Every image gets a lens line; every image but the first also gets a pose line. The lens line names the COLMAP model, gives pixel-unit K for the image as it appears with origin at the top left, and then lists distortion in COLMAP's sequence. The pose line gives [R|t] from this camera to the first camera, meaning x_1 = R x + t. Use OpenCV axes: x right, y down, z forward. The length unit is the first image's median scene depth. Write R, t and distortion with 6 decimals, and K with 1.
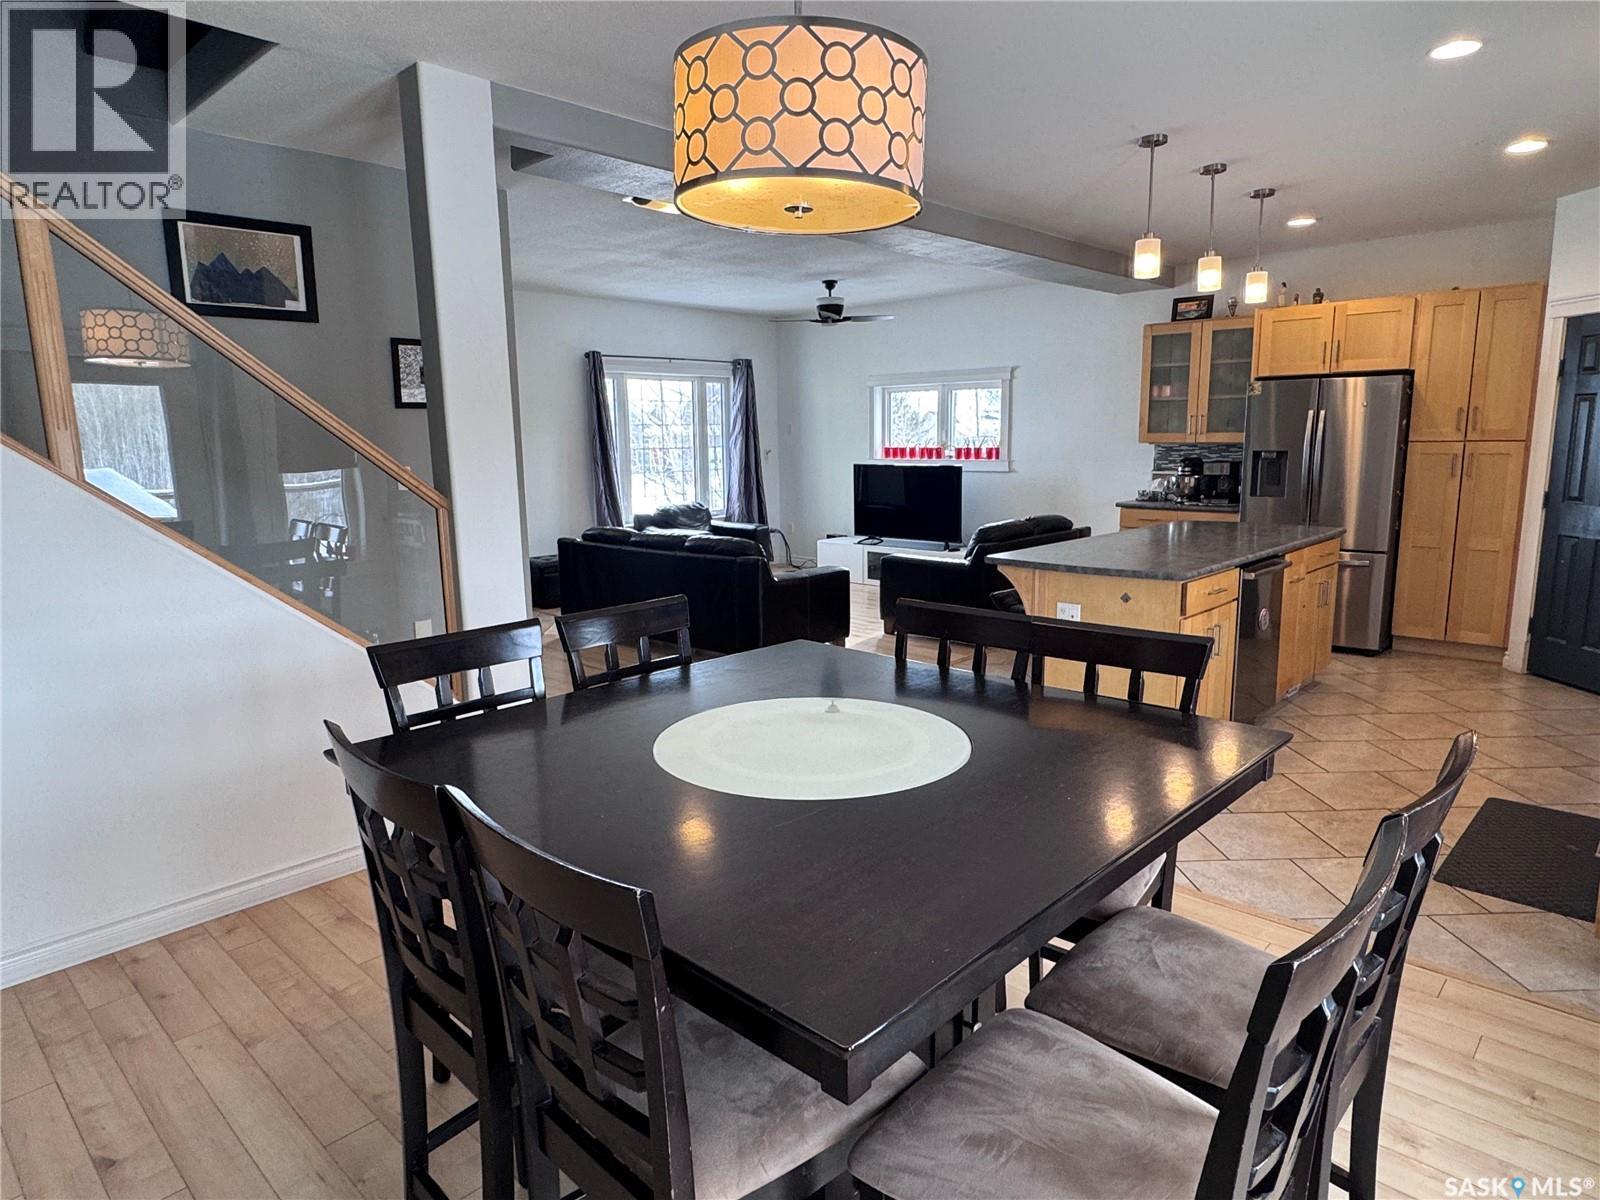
lens RADIAL K [[965.2, 0, 797.3], [0, 965.2, 594.9], [0, 0, 1]] dist [-0.002075, 0.001469]
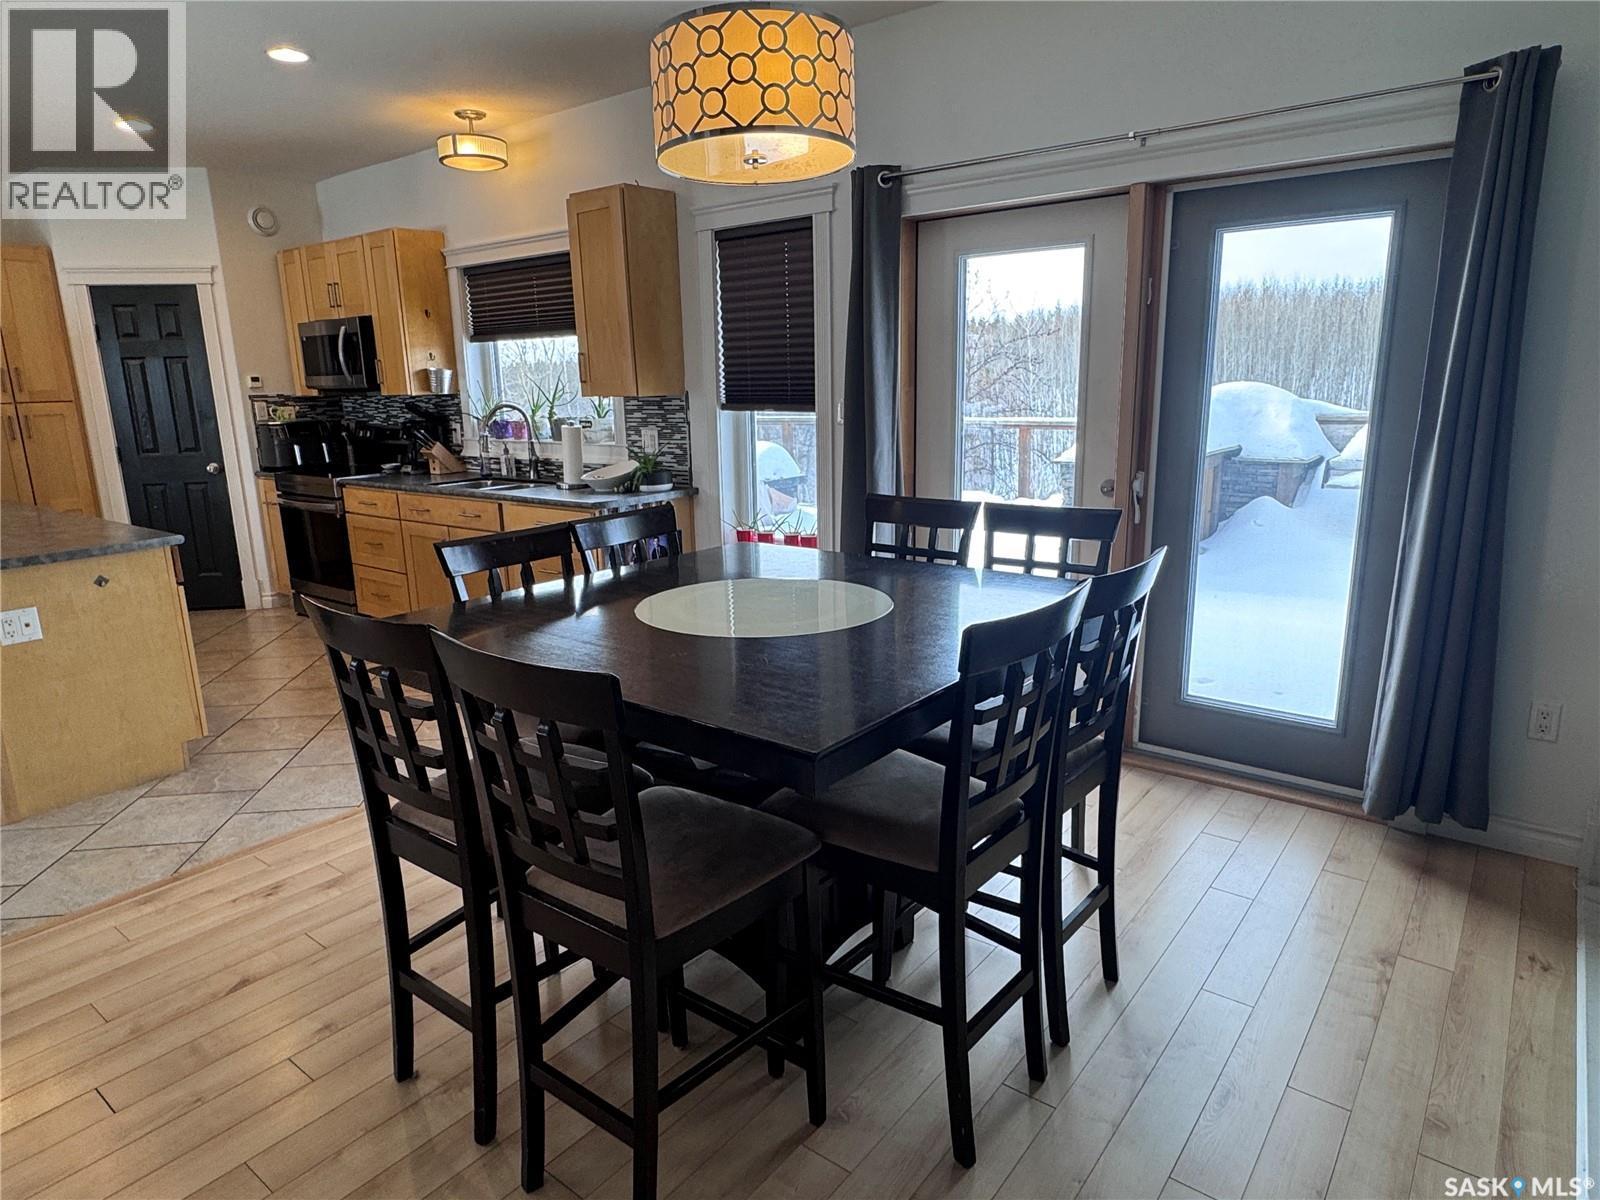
lens RADIAL K [[956.0, 0, 800.0], [0, 956.0, 600.0], [0, 0, 1]] dist [-0.003877, -0.001044]
pose [[-0.098791, -0.208213, 0.973082, -0.290930], [0.188290, 0.956289, 0.223735, -0.028246], [-0.977132, 0.205324, -0.055269, 0.255291]]
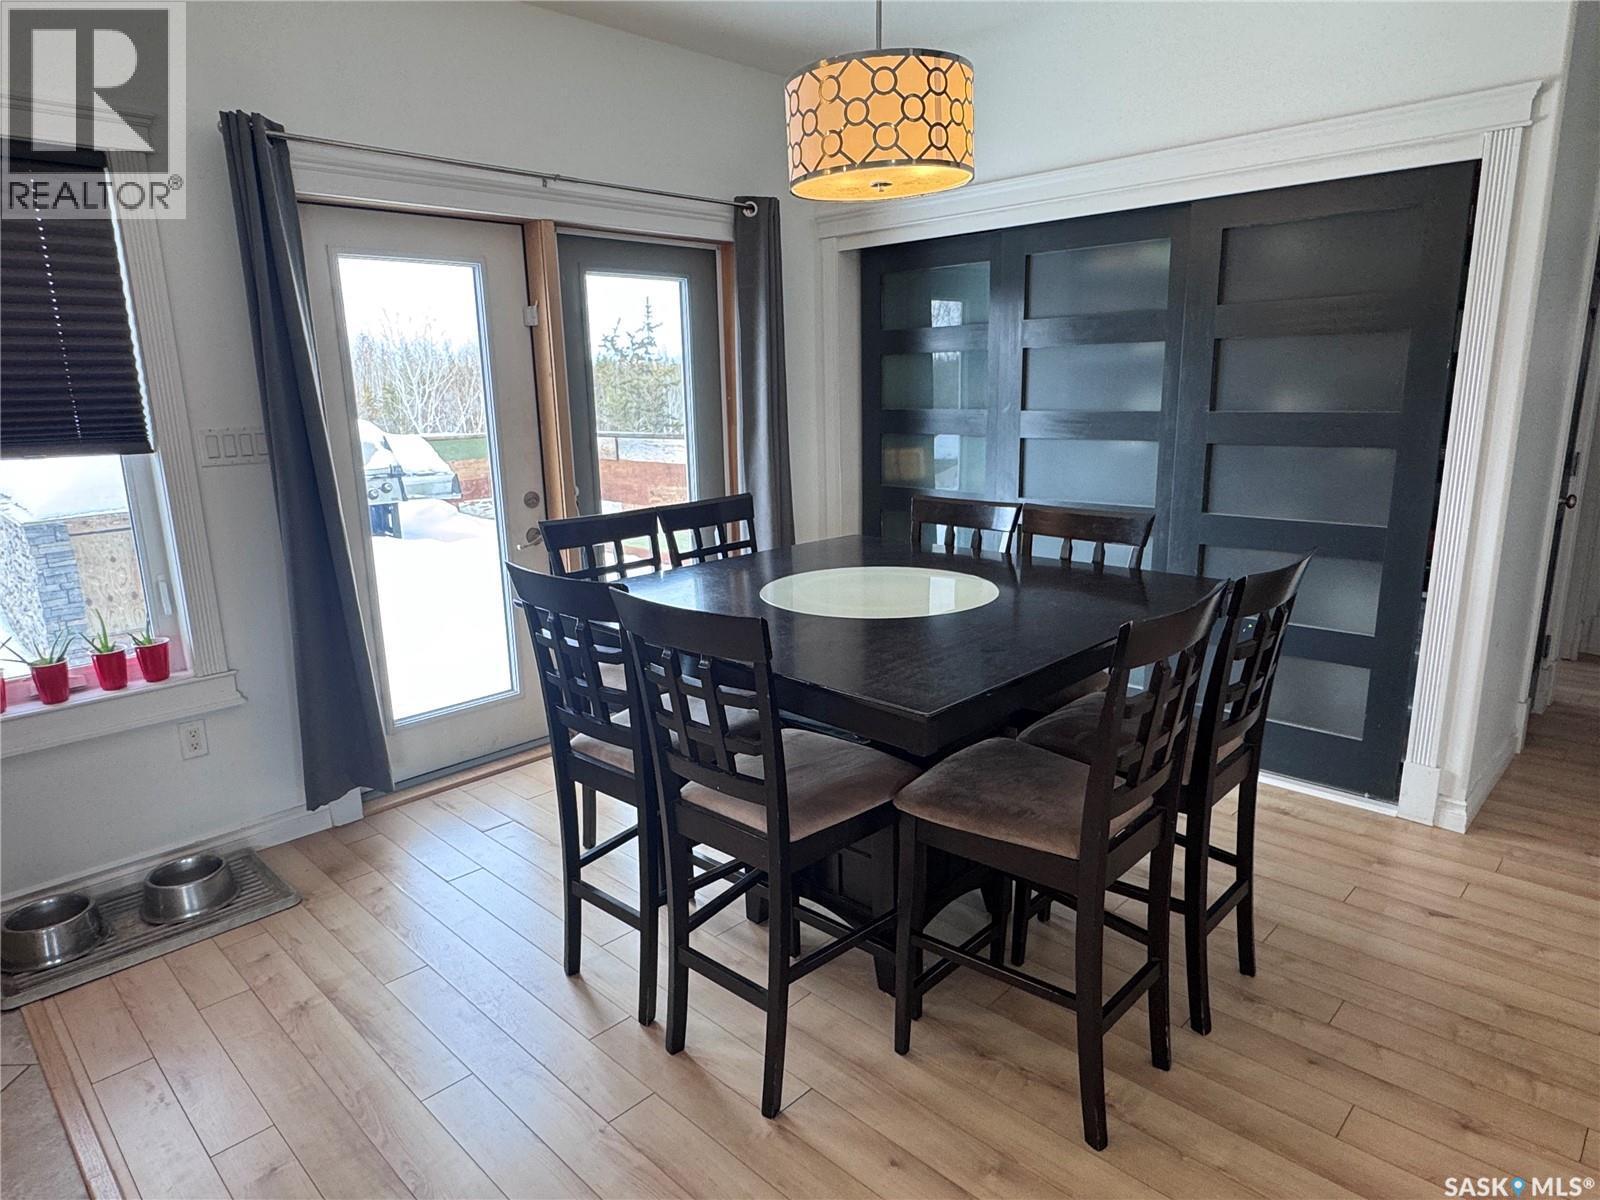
lens RADIAL K [[945.0, 0, 800.0], [0, 945.0, 600.0], [0, 0, 1]] dist [-0.001172, -0.000655]
pose [[-0.999349, 0.029453, 0.020832, 0.016440], [0.035248, 0.920162, 0.389947, -0.086848], [-0.007683, 0.390428, -0.920602, 0.544771]]
